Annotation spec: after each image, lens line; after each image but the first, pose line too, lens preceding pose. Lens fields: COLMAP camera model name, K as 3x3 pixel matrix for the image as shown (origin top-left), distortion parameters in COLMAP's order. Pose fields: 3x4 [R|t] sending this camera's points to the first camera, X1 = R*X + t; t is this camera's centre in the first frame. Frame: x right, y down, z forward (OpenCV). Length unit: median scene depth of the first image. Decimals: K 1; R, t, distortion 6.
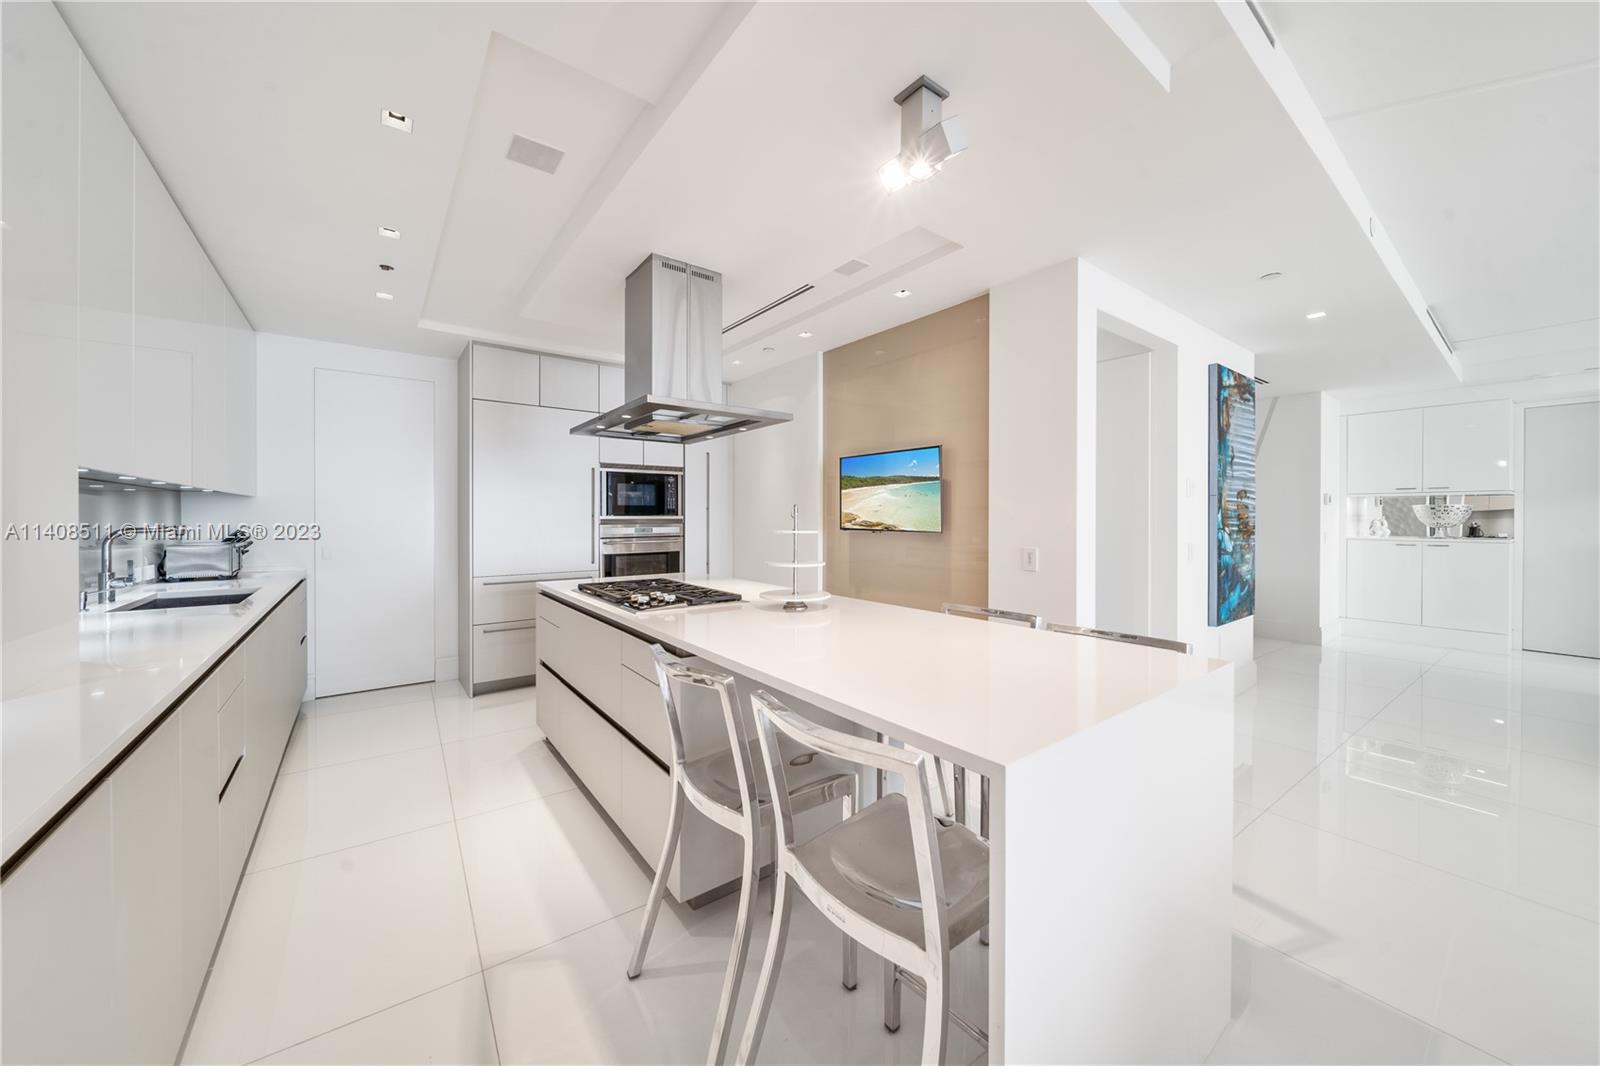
lens RADIAL K [[571.5, 0, 797.6], [0, 571.5, 516.8], [0, 0, 1]] dist [-0.001687, -0.000222]
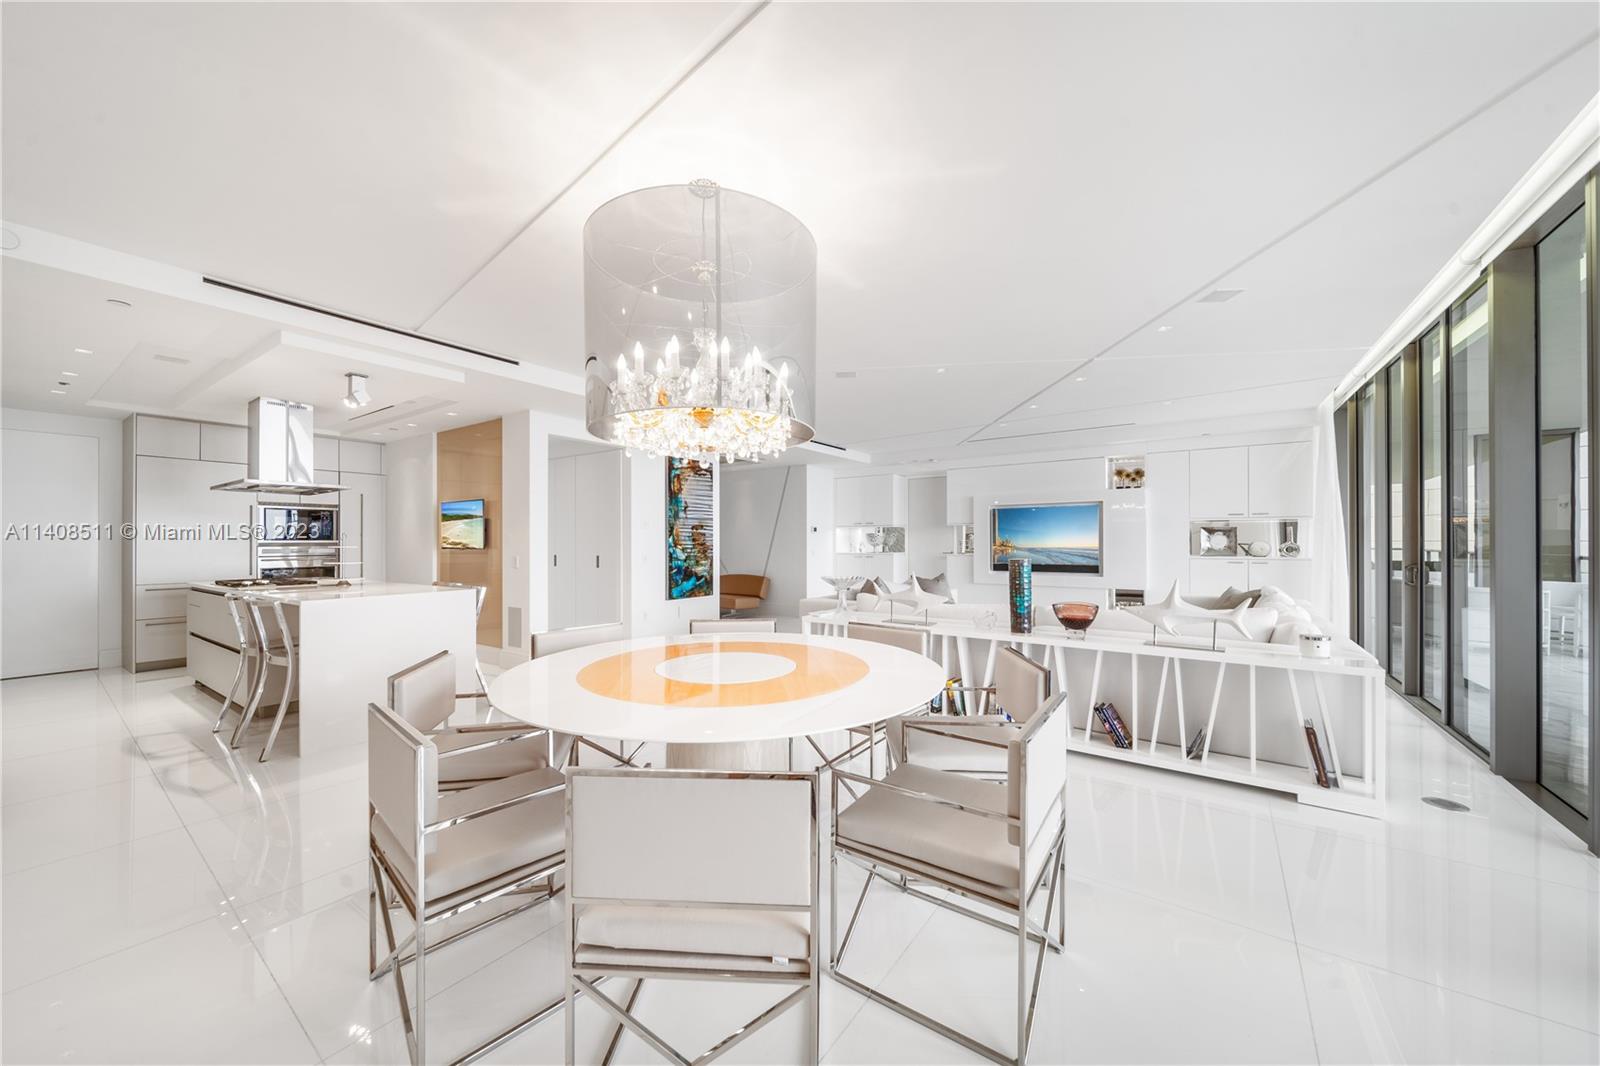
lens RADIAL K [[576.3, 0, 795.5], [0, 576.3, 537.0], [0, 0, 1]] dist [-0.001313, -0.000193]
pose [[0.948157, 0.000194, 0.317803, 0.512137], [0.003244, 0.999942, -0.010290, 0.010843], [-0.317786, 0.010787, 0.948101, -0.841199]]
